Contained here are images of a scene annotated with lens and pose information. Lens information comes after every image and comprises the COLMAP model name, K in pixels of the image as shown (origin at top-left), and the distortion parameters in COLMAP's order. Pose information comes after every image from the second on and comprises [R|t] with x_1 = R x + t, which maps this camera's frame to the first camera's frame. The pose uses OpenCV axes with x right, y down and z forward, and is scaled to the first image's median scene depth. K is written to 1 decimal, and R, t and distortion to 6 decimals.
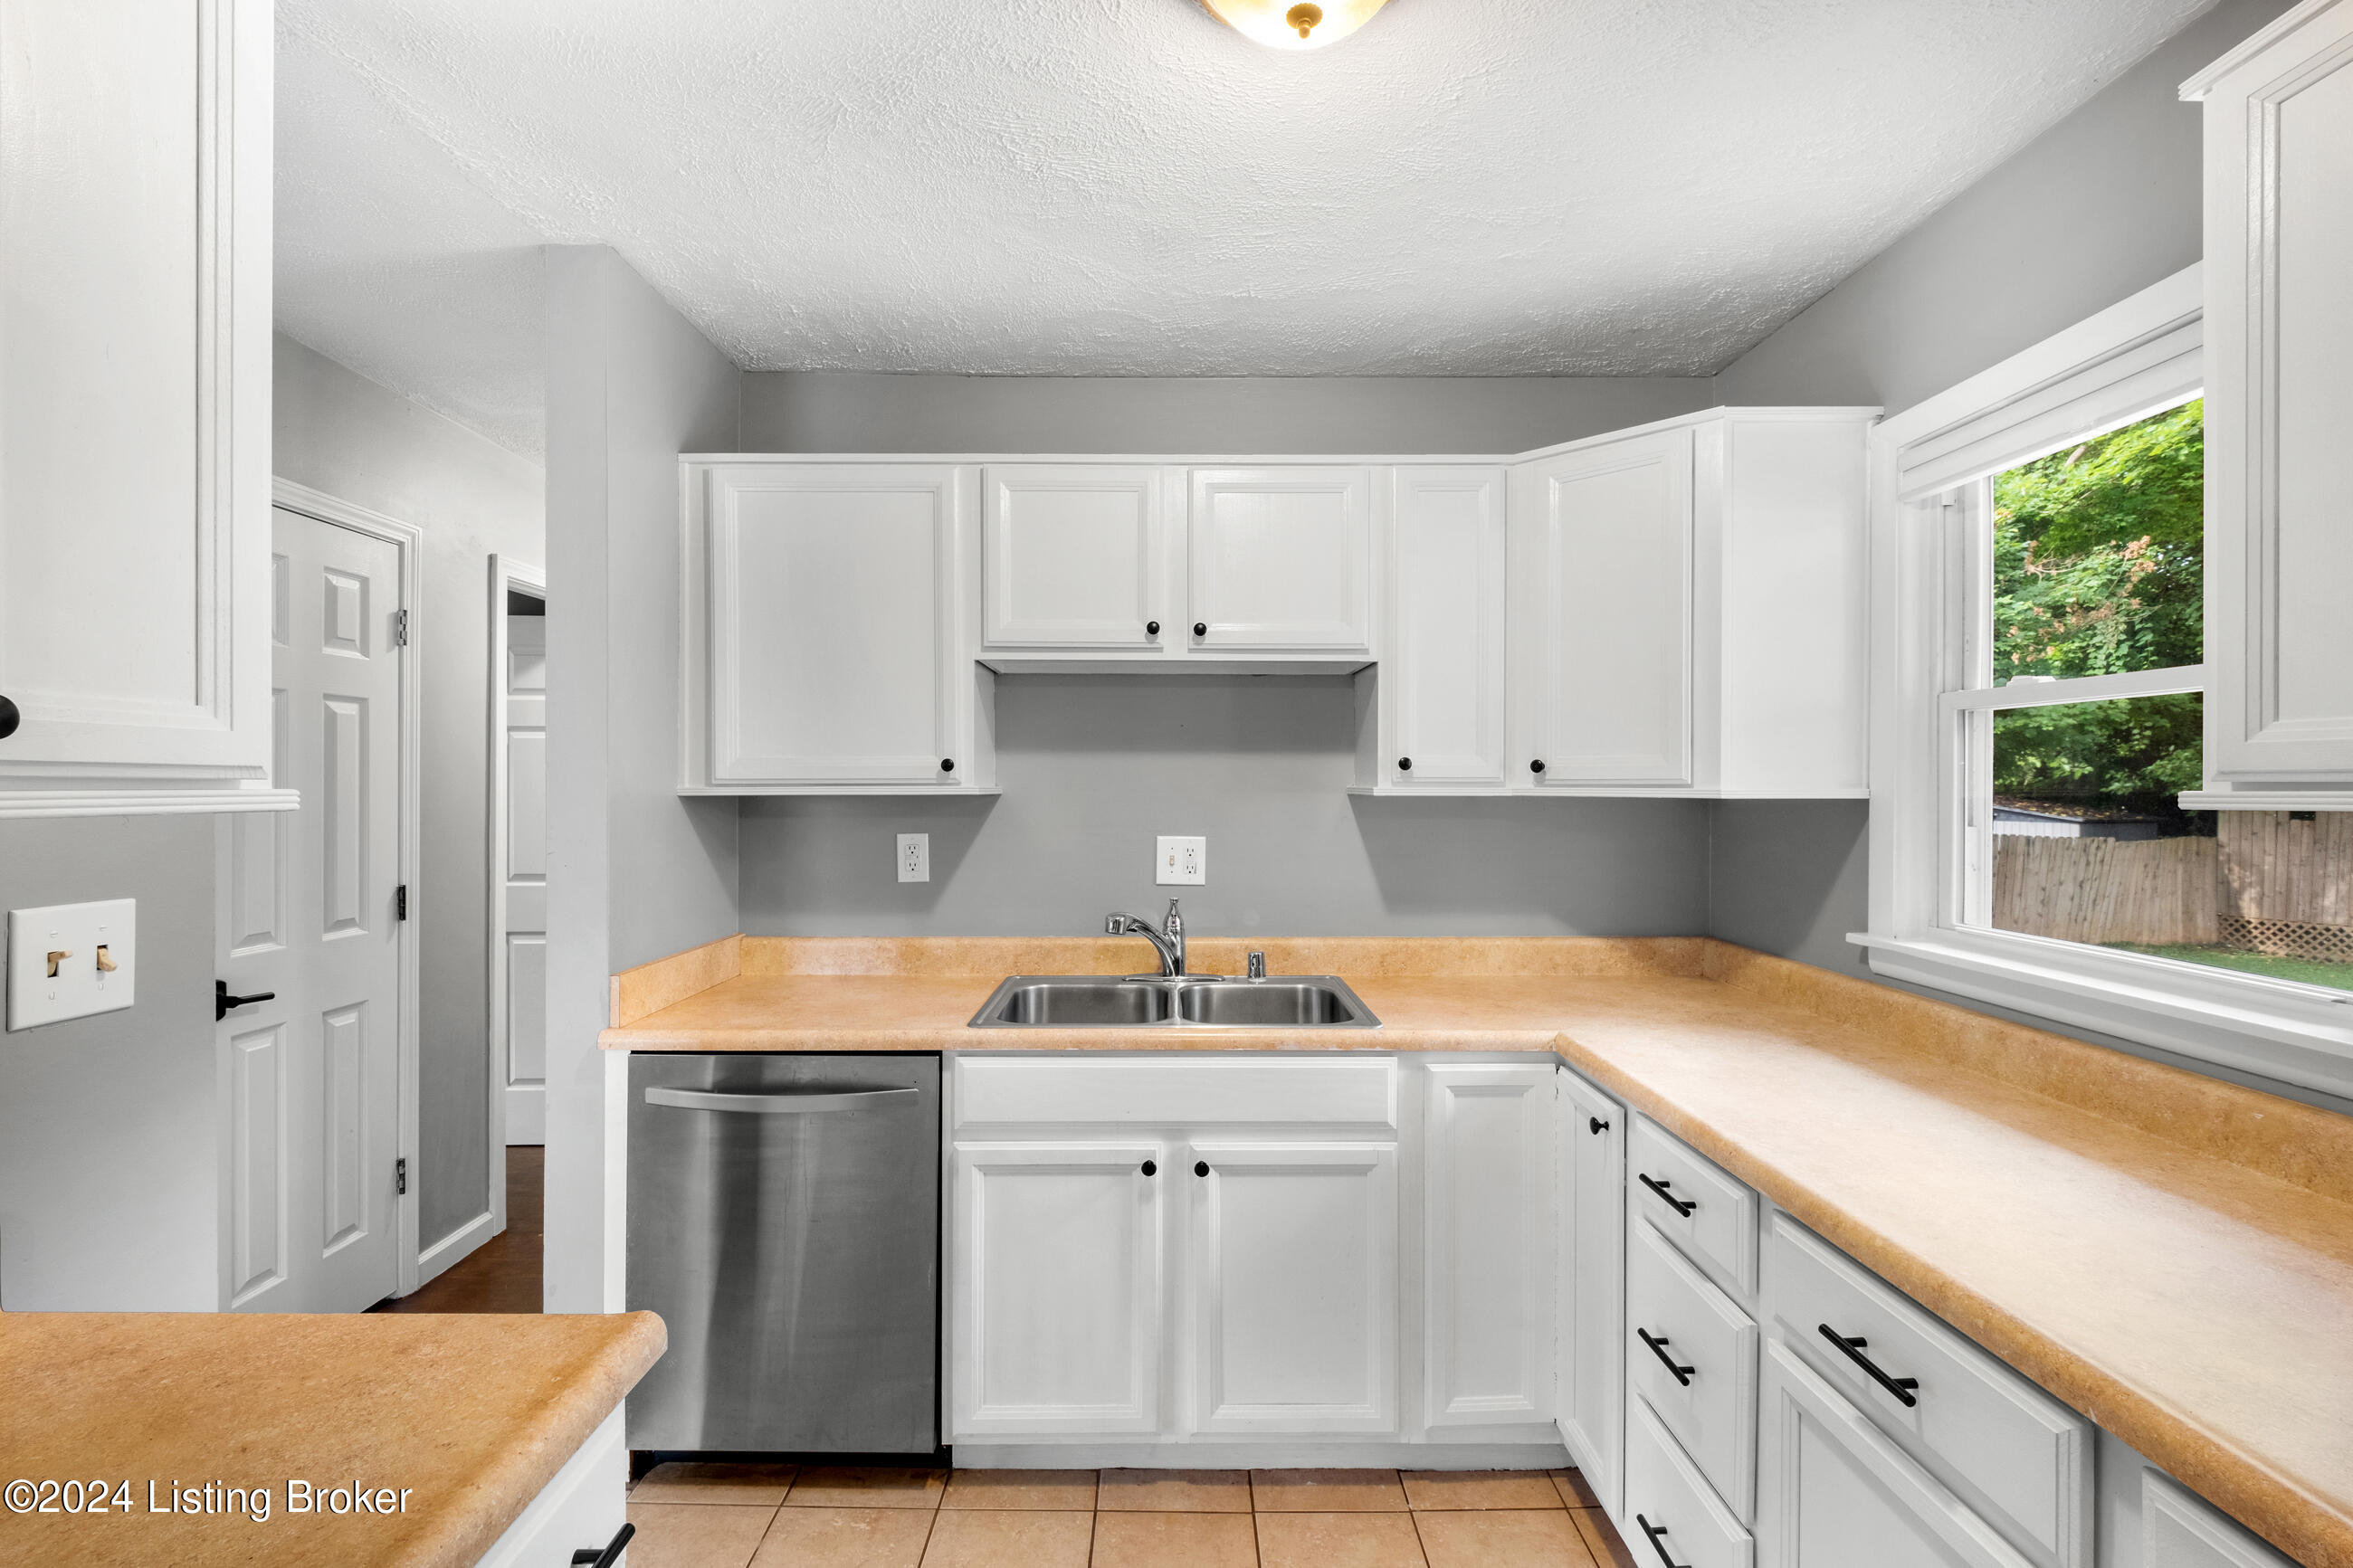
lens RADIAL K [[1028.3, 0, 1179.2], [0, 1028.3, 787.0], [0, 0, 1]] dist [-0.001971, -0.002525]
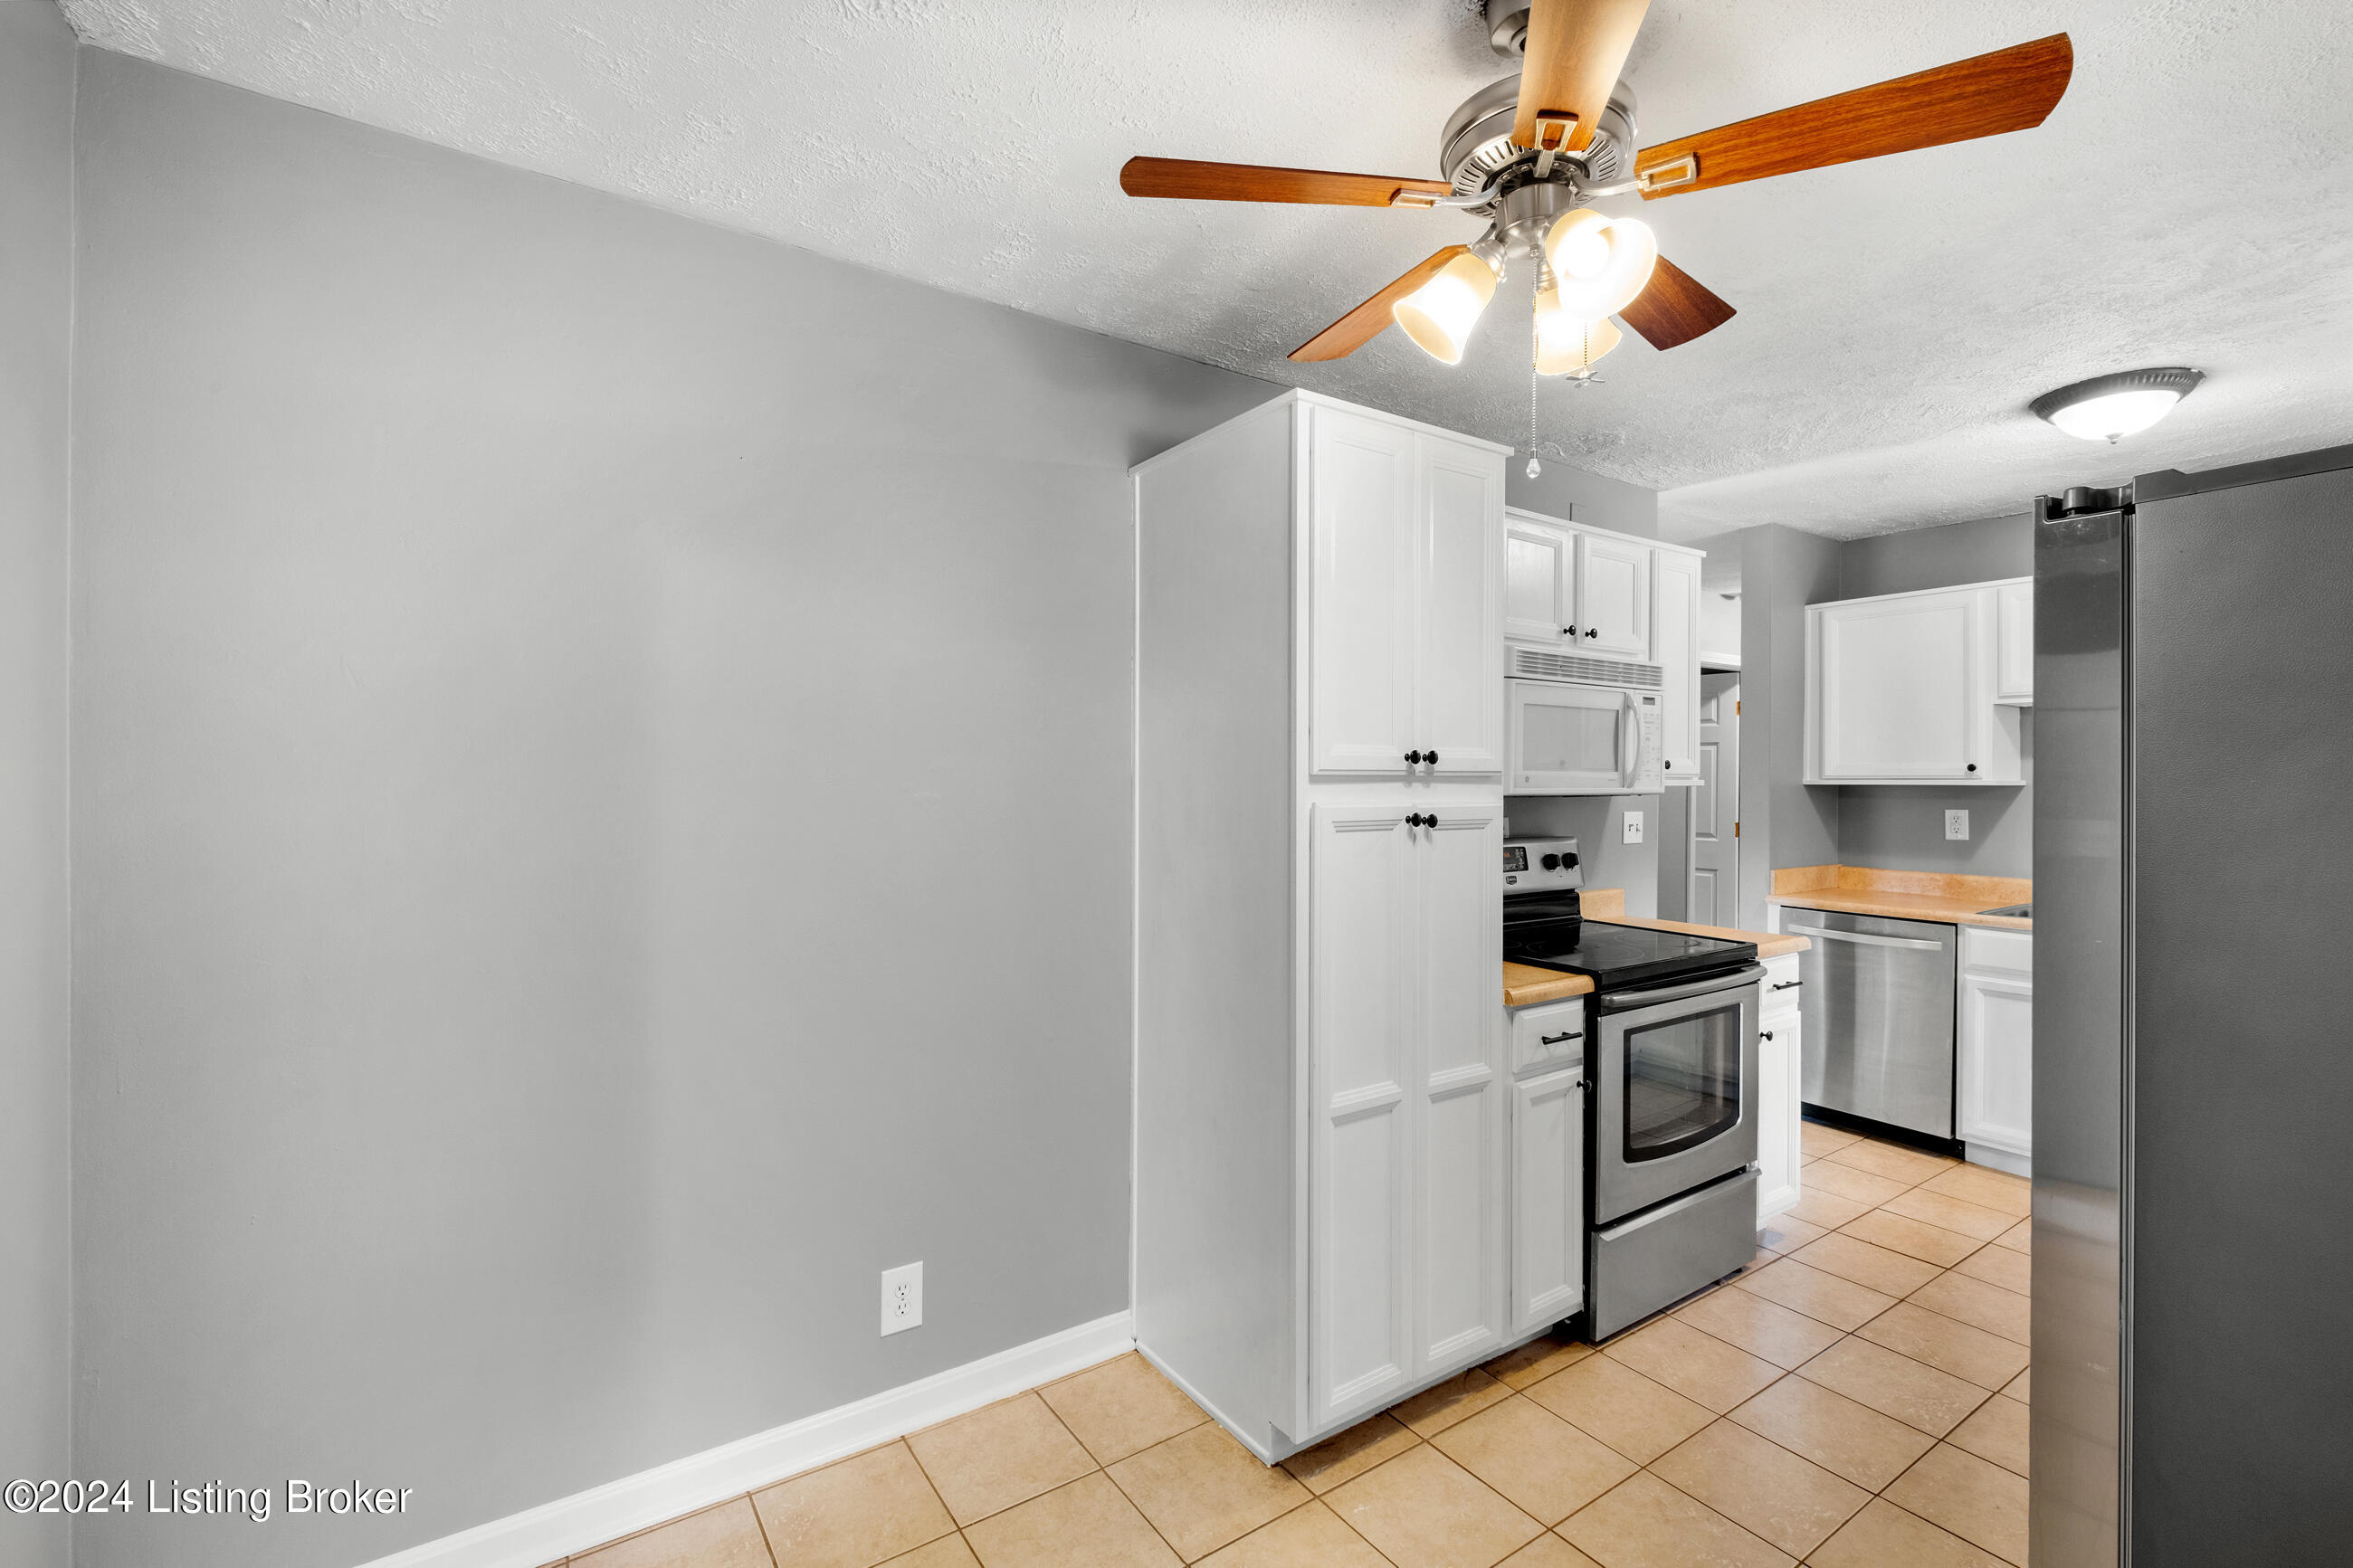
lens RADIAL K [[1028.3, 0, 1180.3], [0, 1028.3, 773.5], [0, 0, 1]] dist [-0.001971, -0.002525]
pose [[0.560103, 0.003440, -0.828416, 0.418771], [-0.006677, 0.999978, -0.000362, -0.002936], [0.828396, 0.005734, 0.560114, -0.969021]]
